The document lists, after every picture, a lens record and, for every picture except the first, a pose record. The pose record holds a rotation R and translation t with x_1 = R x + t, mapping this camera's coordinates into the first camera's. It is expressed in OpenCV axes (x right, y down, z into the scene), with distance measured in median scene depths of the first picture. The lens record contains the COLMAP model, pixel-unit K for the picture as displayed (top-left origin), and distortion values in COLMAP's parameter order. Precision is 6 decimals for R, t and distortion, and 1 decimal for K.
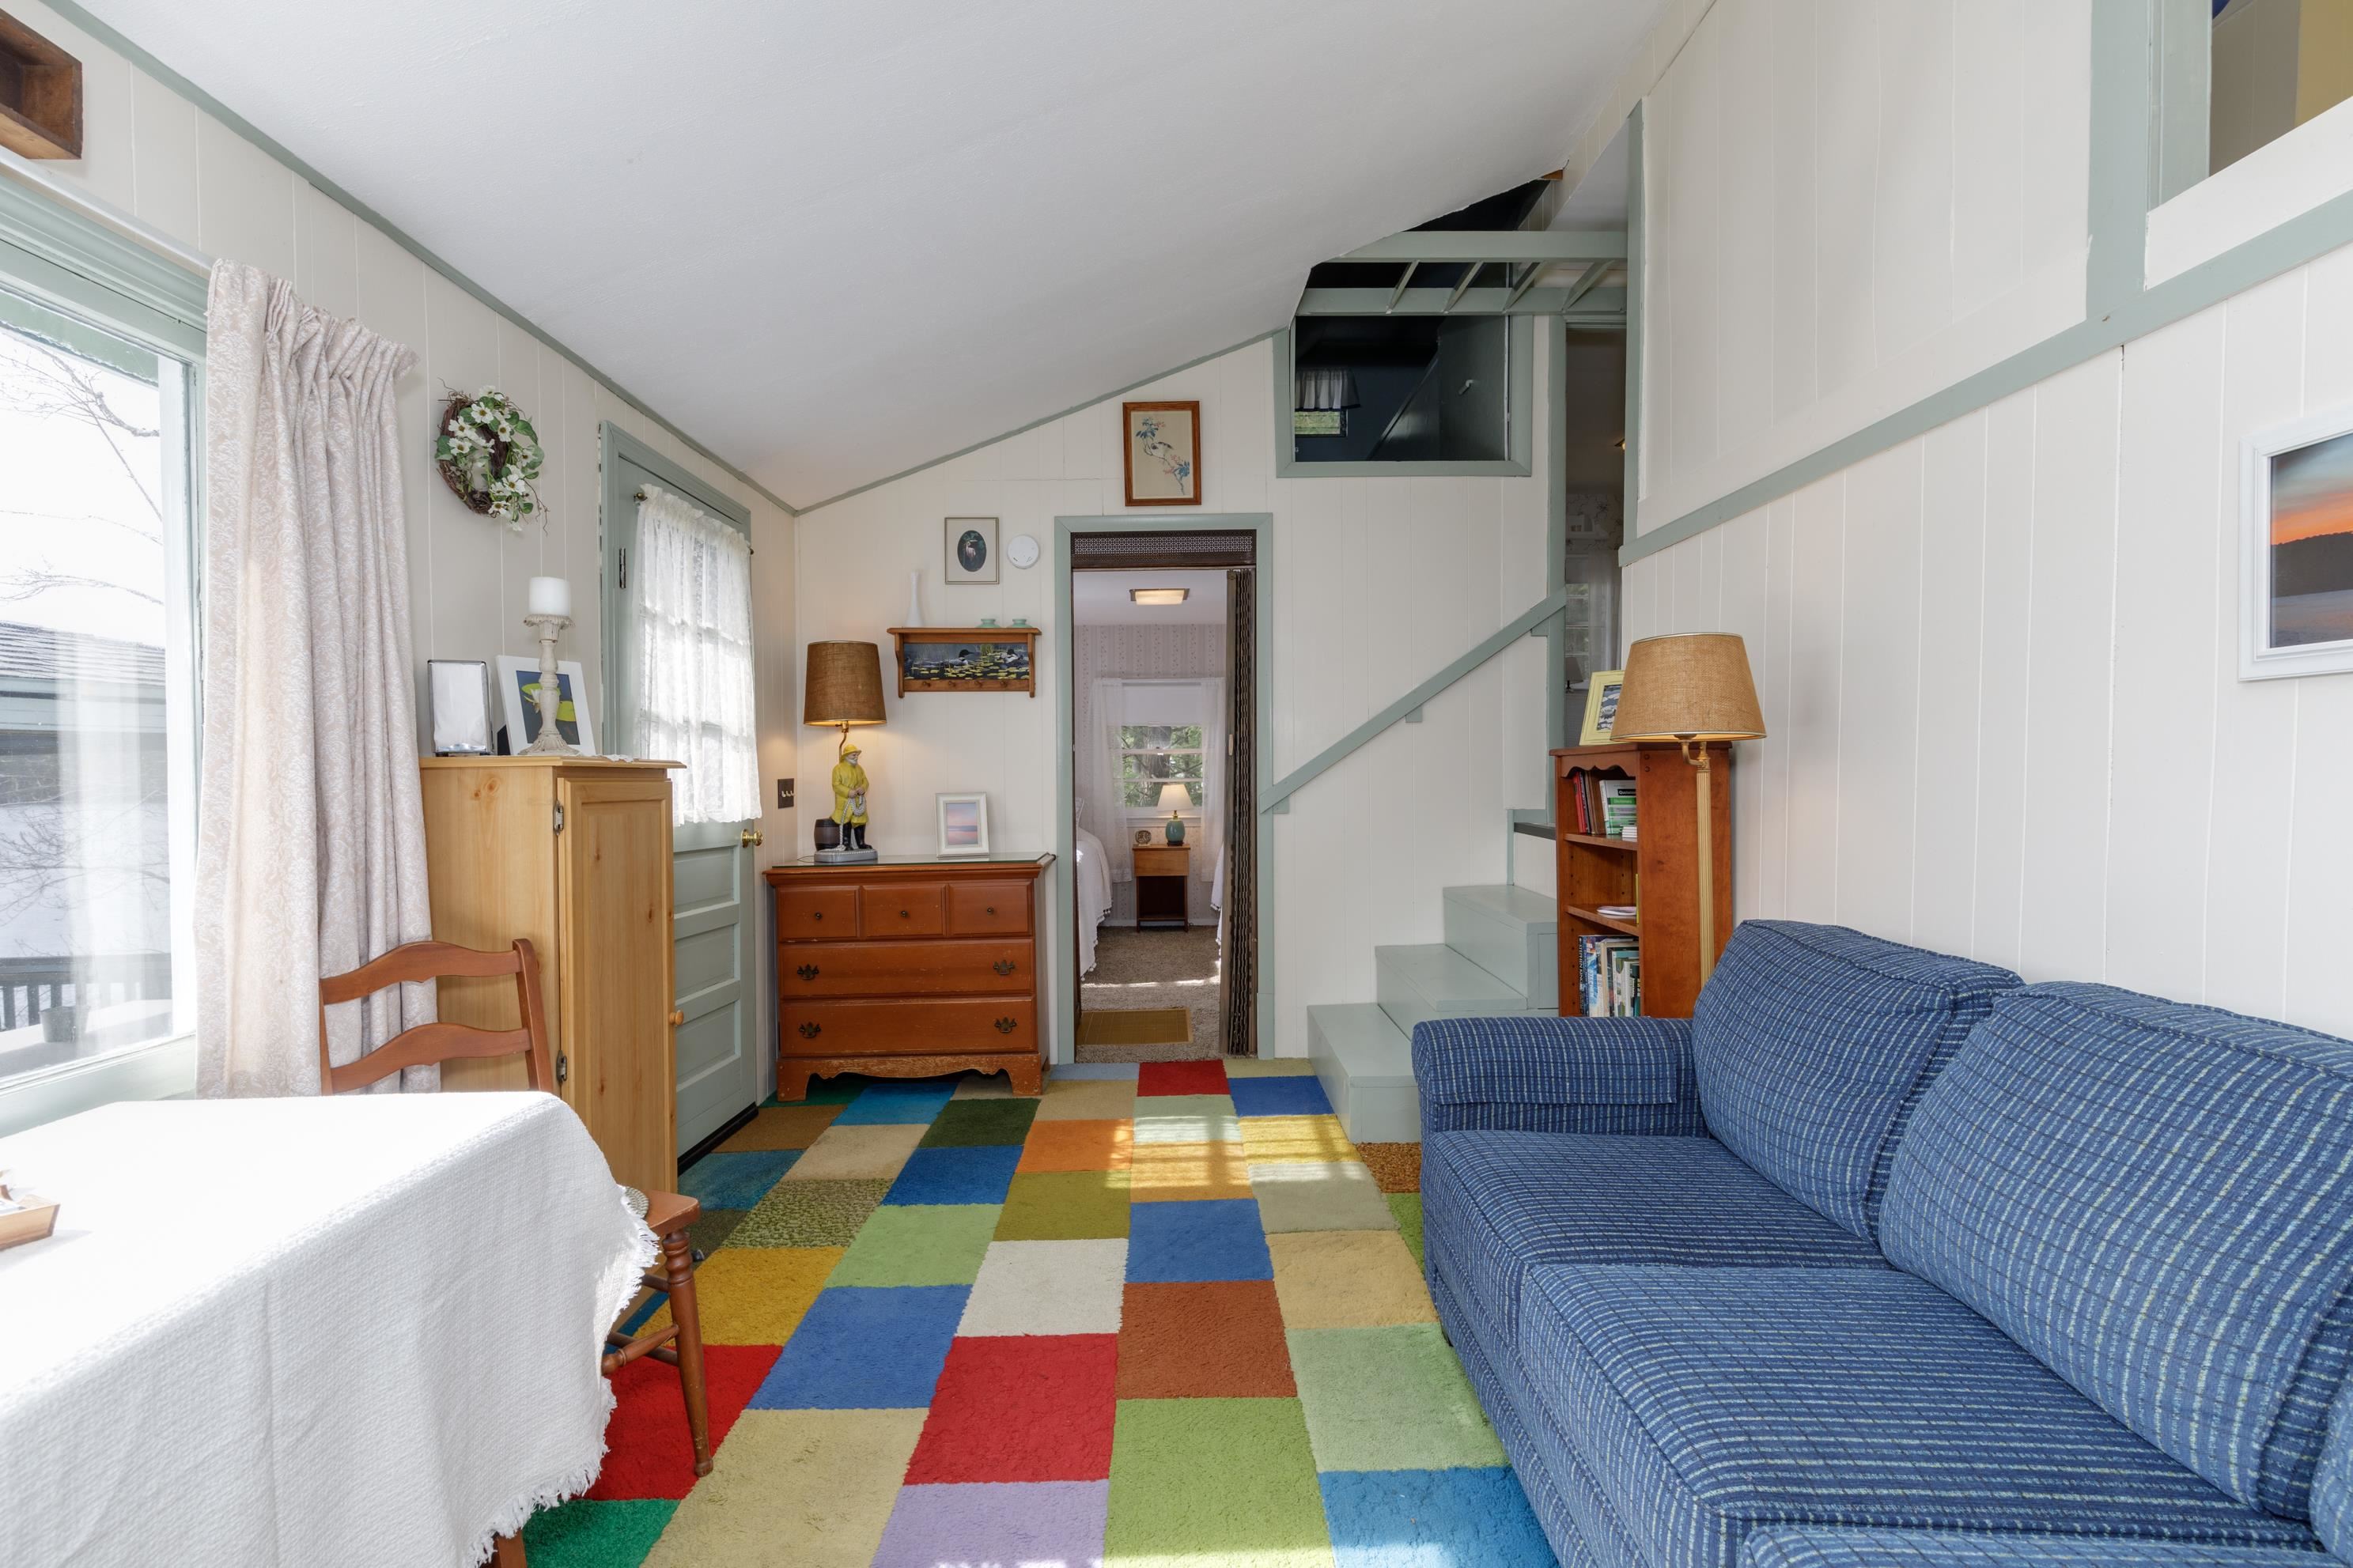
lens RADIAL K [[1053.3, 0, 1190.3], [0, 1053.3, 784.6], [0, 0, 1]] dist [0.007831, -0.000631]
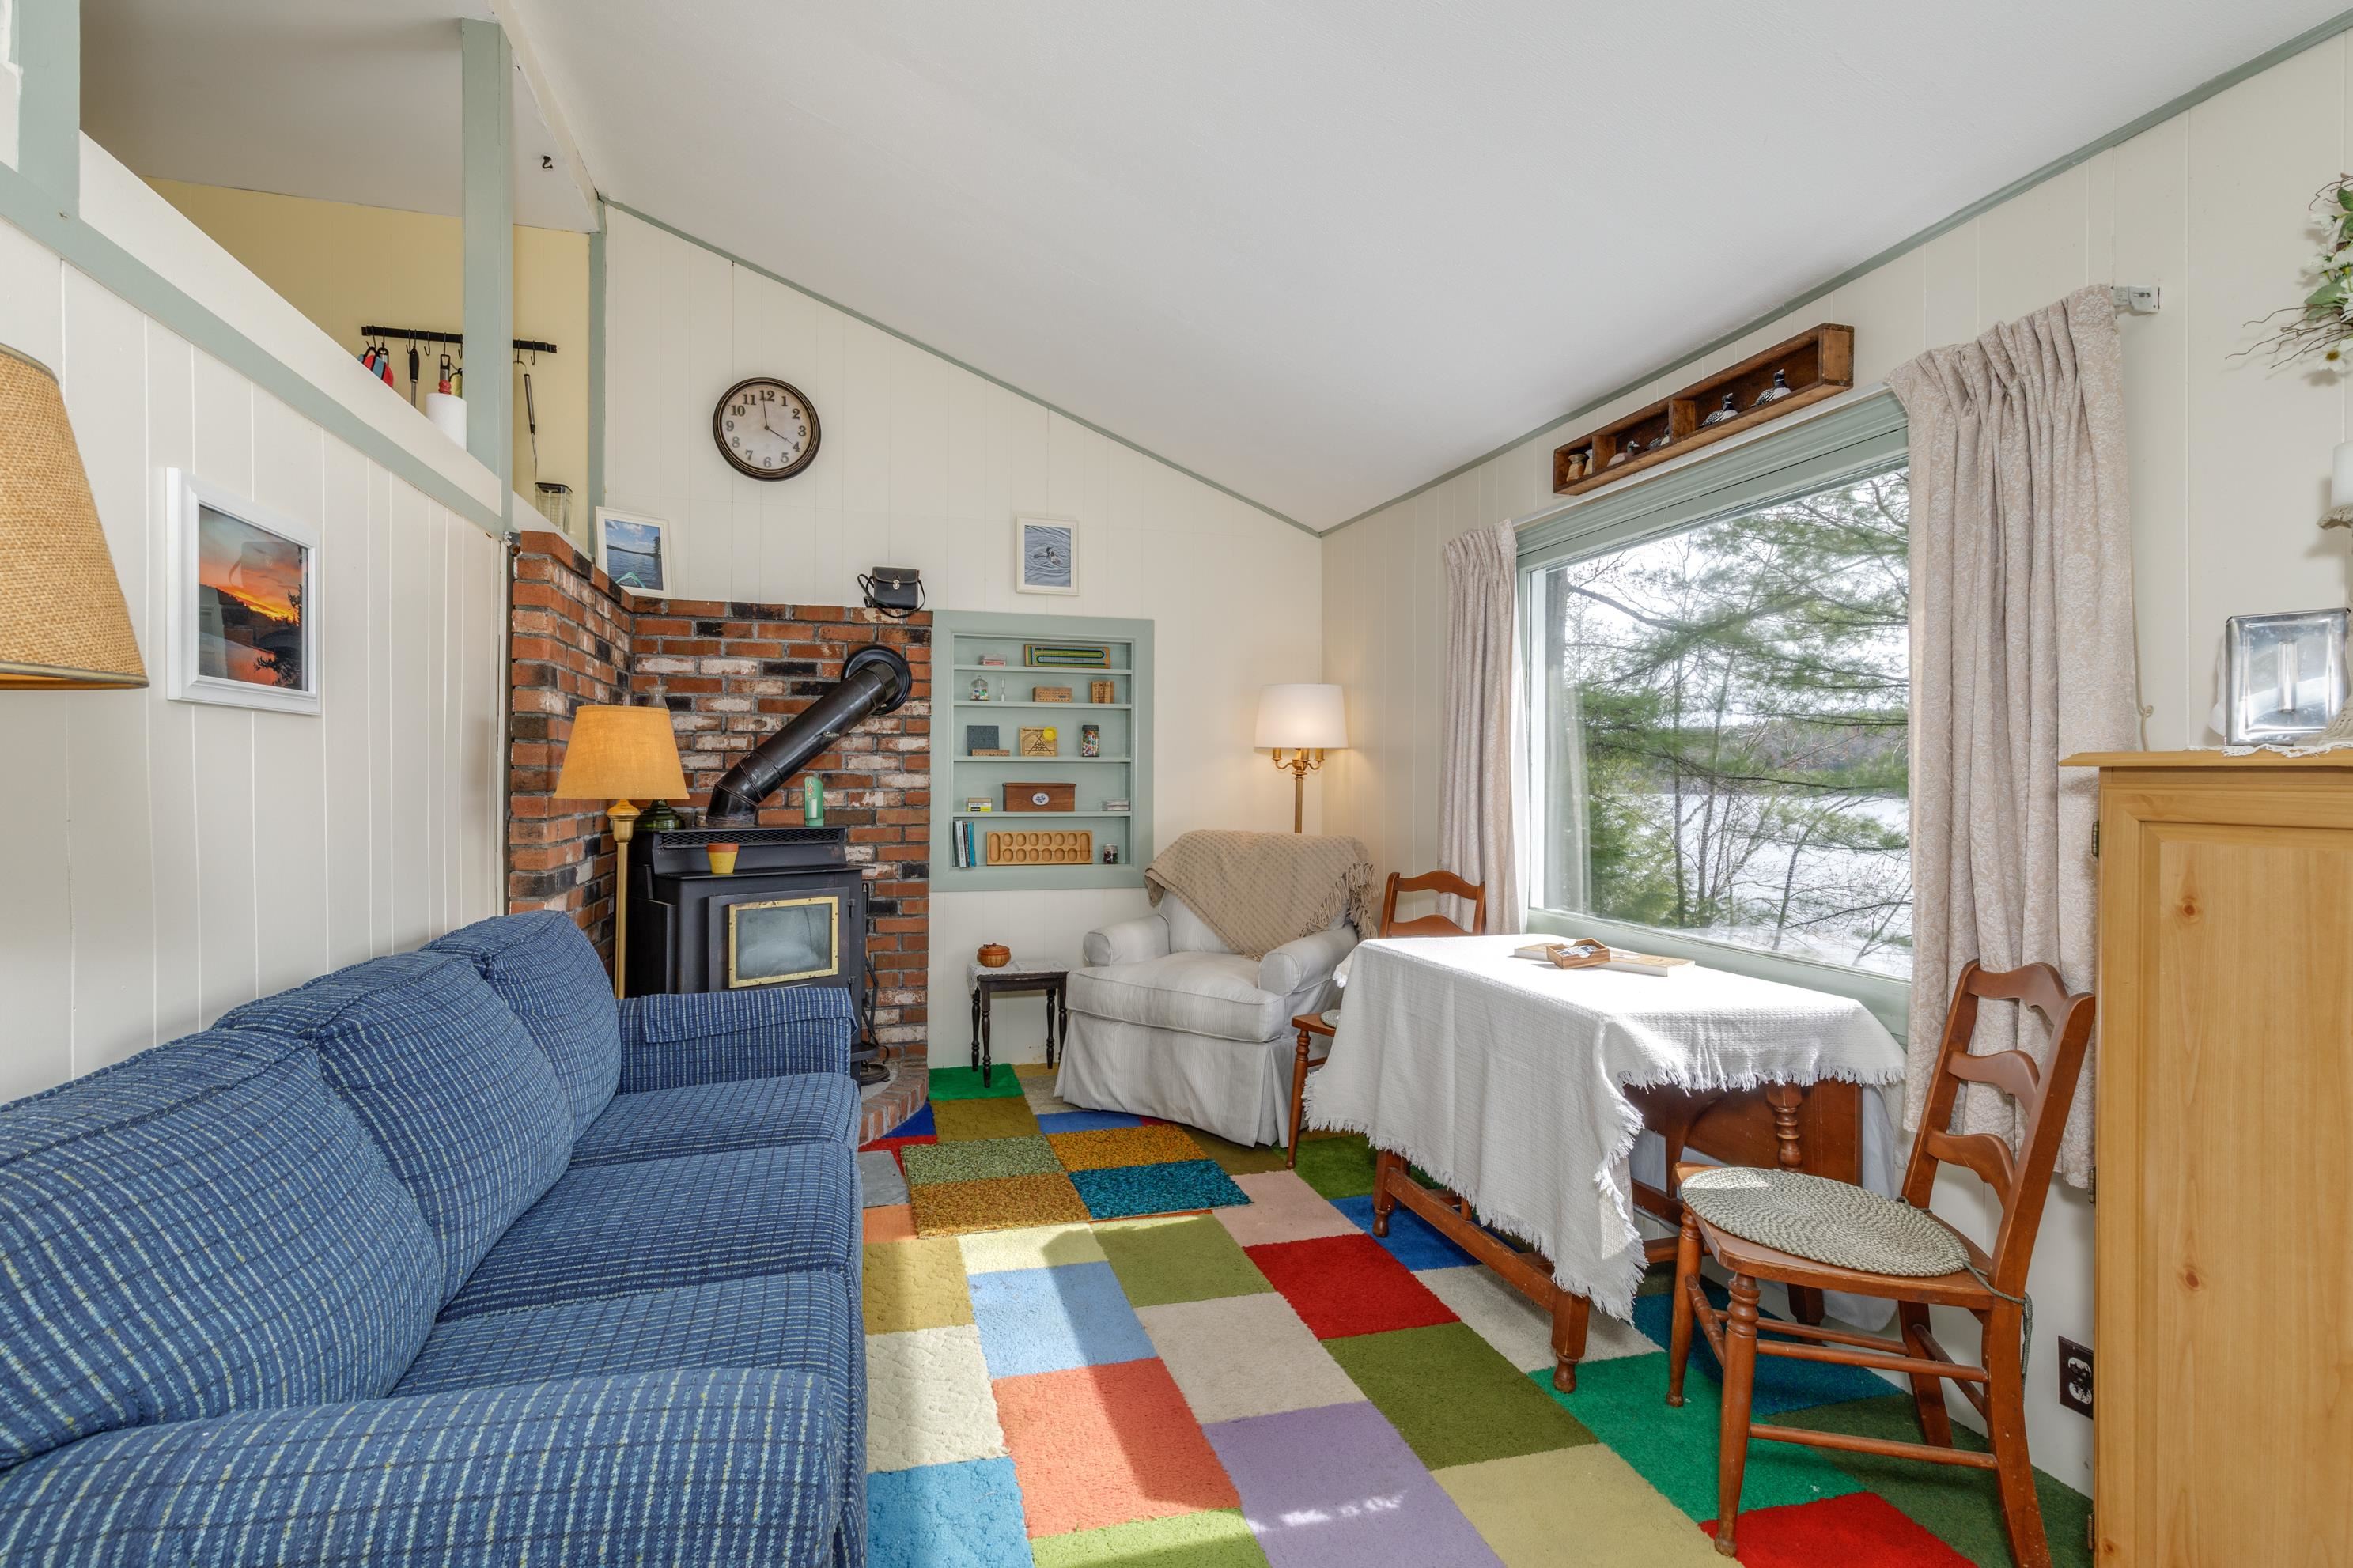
lens RADIAL K [[1086.2, 0, 1134.0], [0, 1086.2, 776.5], [0, 0, 1]] dist [0.005630, -0.000686]
pose [[-0.974590, 0.003857, -0.223962, 0.191082], [0.000894, 0.999911, 0.013330, -0.018777], [0.223994, 0.012791, -0.974507, 1.436670]]
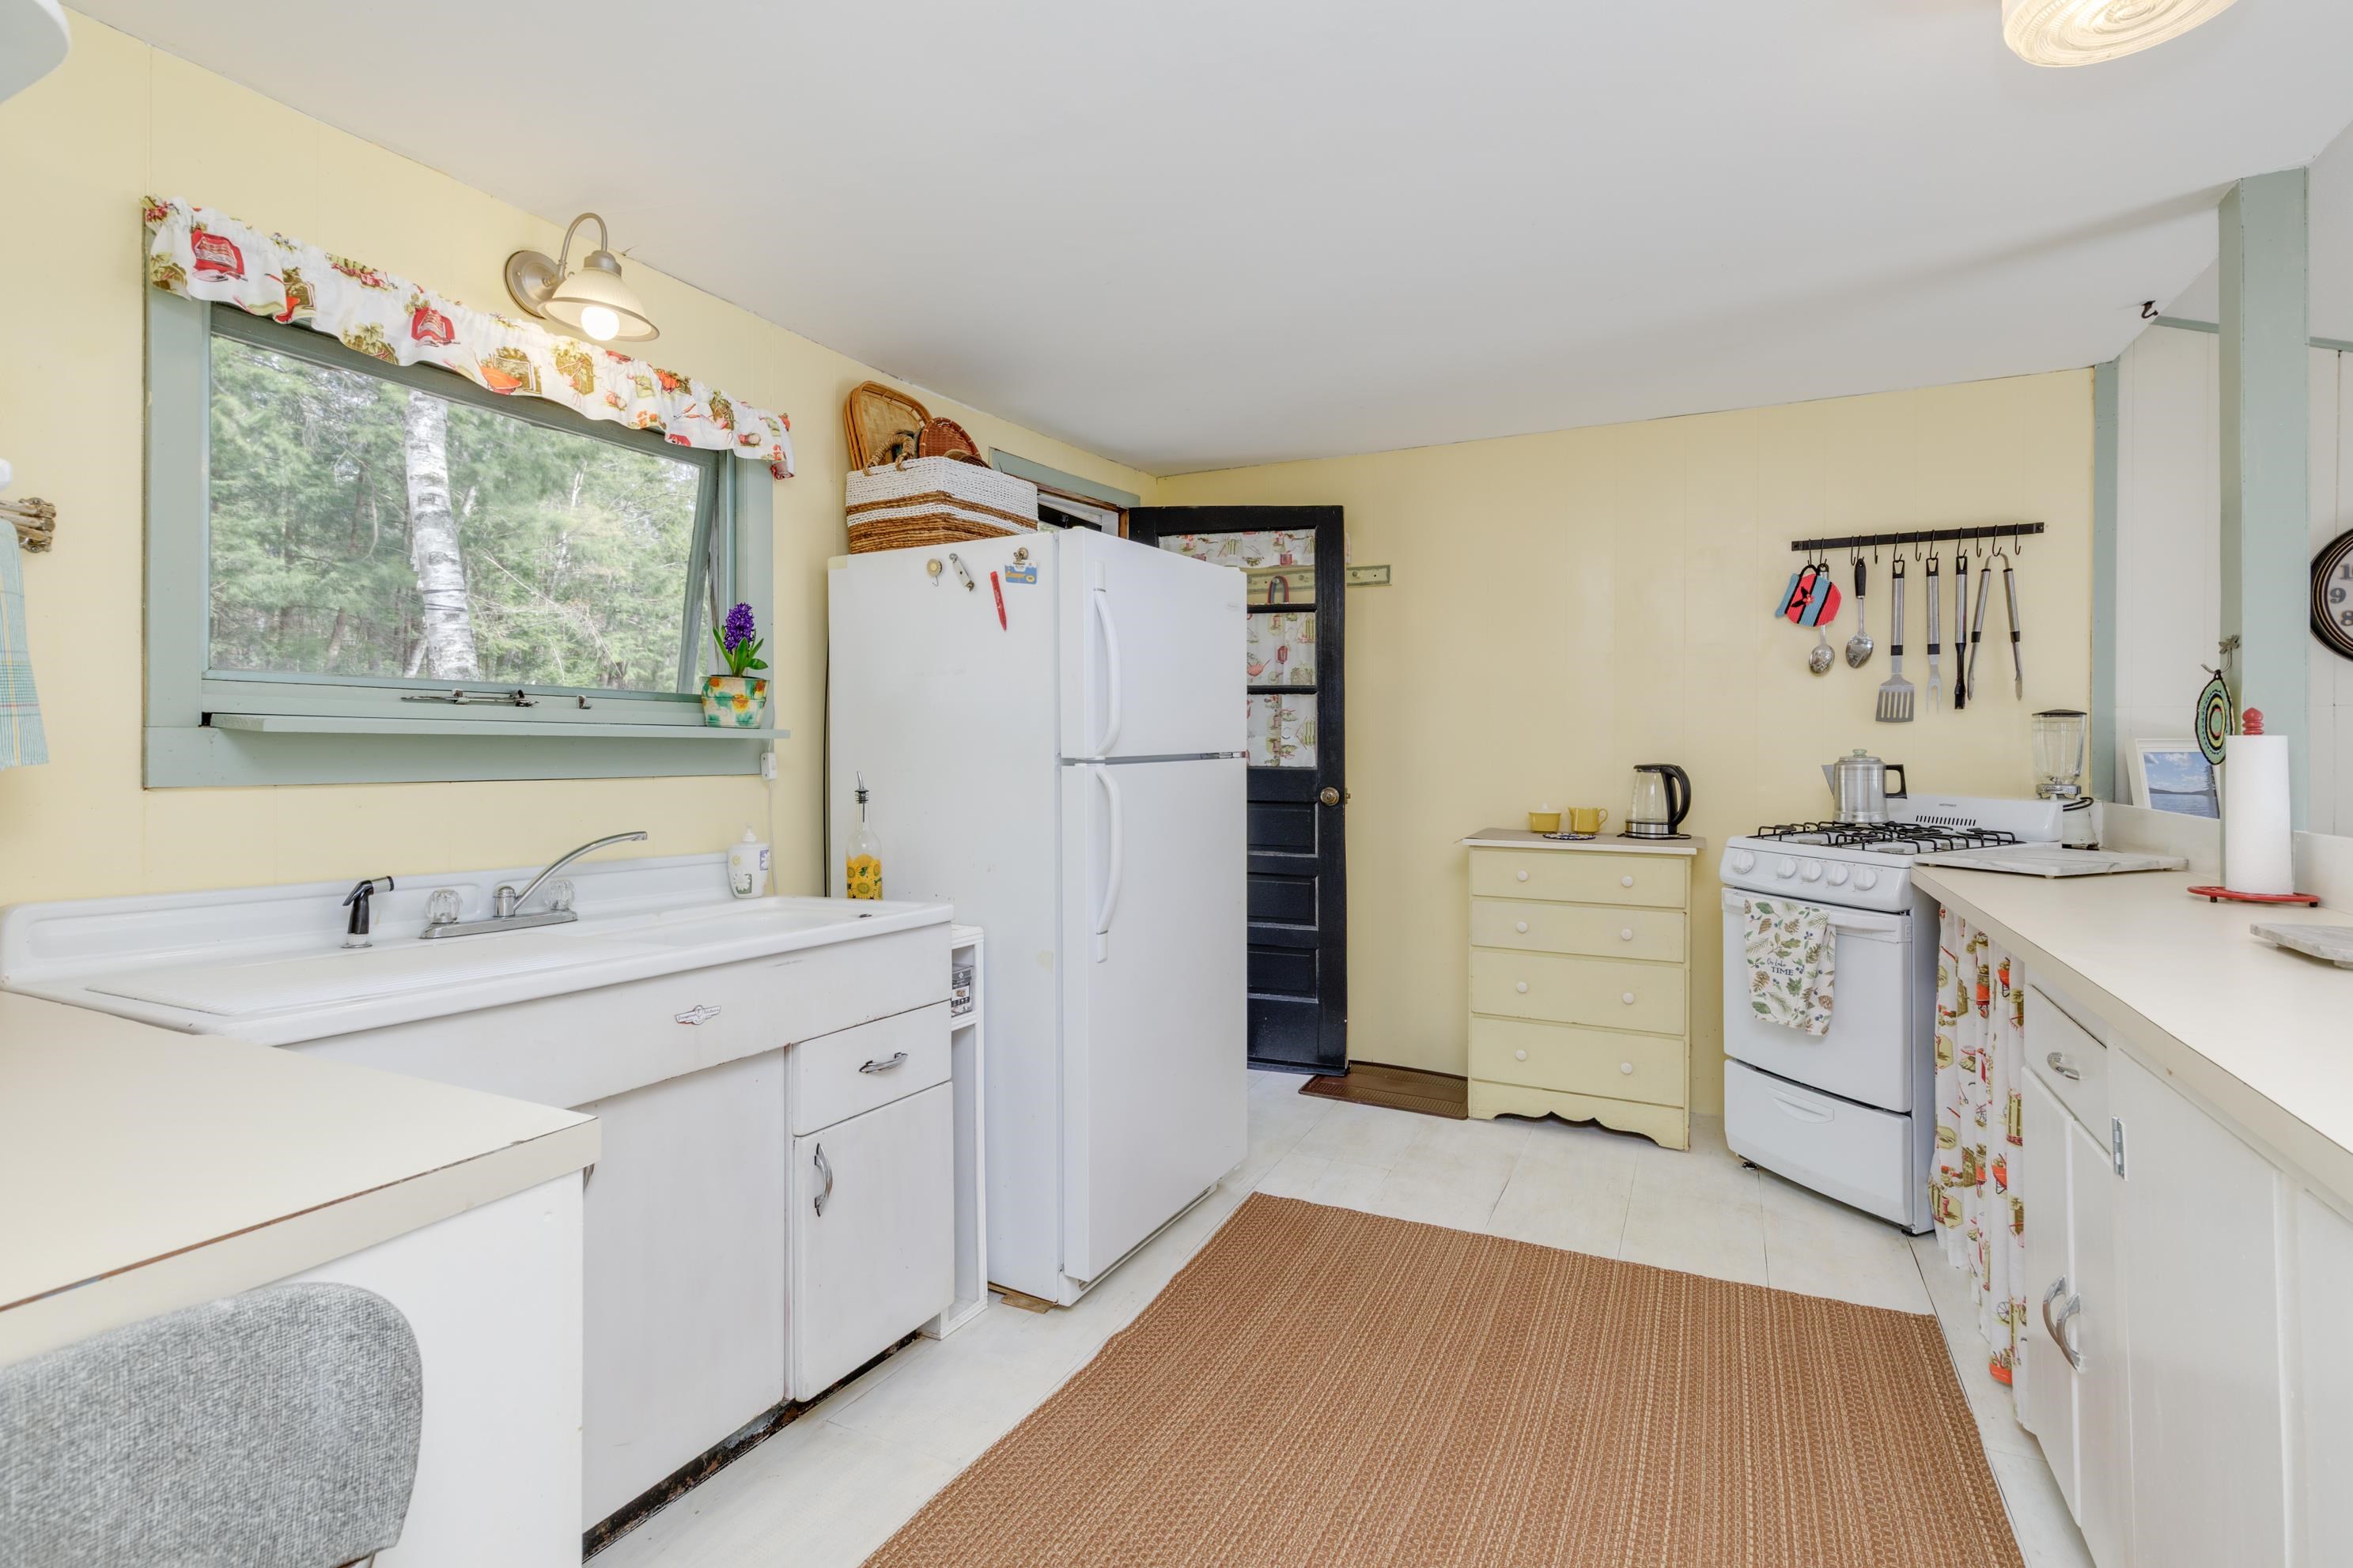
lens RADIAL K [[1086.2, 0, 1168.7], [0, 1086.2, 742.6], [0, 0, 1]] dist [0.005630, -0.000686]
pose [[-0.881927, 0.007986, 0.471319, 1.020892], [0.015346, 0.999813, 0.011774, -0.447501], [-0.471137, 0.017617, -0.881884, 1.224108]]
